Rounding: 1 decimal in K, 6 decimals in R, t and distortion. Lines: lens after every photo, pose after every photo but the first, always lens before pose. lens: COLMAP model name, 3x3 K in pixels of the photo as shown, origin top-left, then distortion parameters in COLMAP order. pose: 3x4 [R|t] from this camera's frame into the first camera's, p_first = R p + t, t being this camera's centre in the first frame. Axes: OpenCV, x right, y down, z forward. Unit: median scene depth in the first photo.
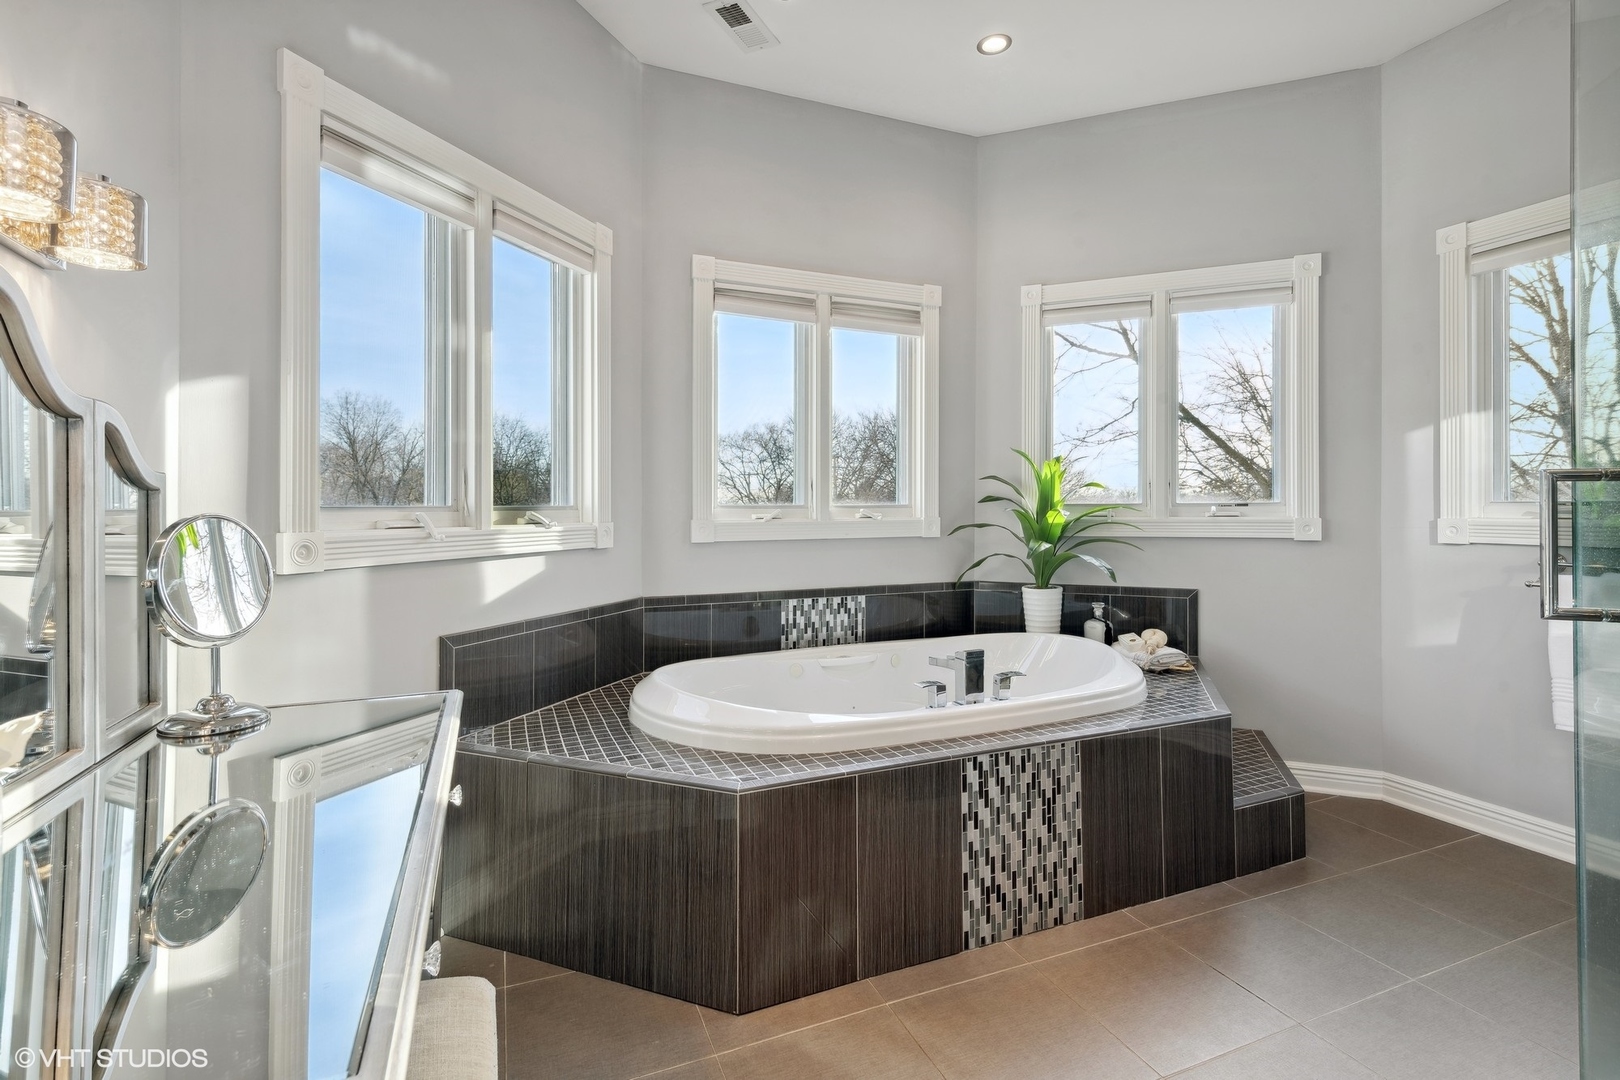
lens RADIAL K [[735.4, 0, 800.8], [0, 735.4, 503.9], [0, 0, 1]] dist [-0.003367, 0.000064]
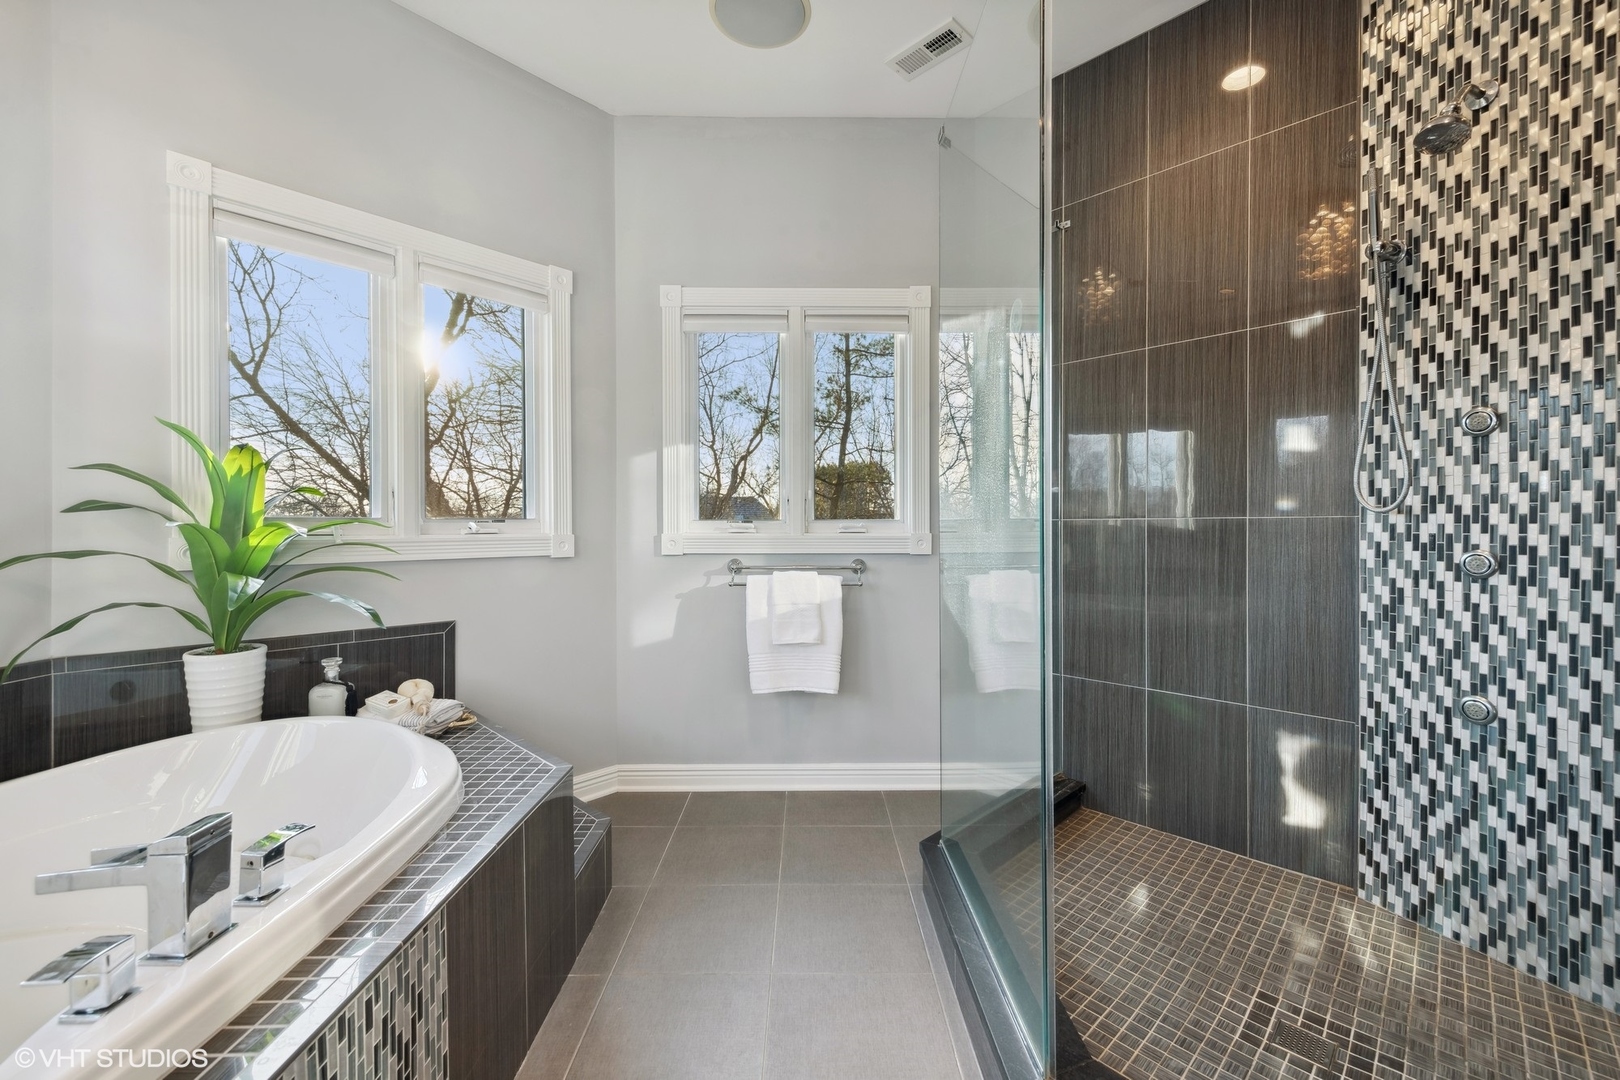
lens RADIAL K [[651.1, 0, 814.4], [0, 651.1, 528.3], [0, 0, 1]] dist [0.003712, -0.000278]
pose [[0.362413, -0.000004, 0.932017, -0.005059], [-0.002699, 0.999996, 0.001054, 0.009269], [-0.932014, -0.002897, 0.362412, 0.349360]]
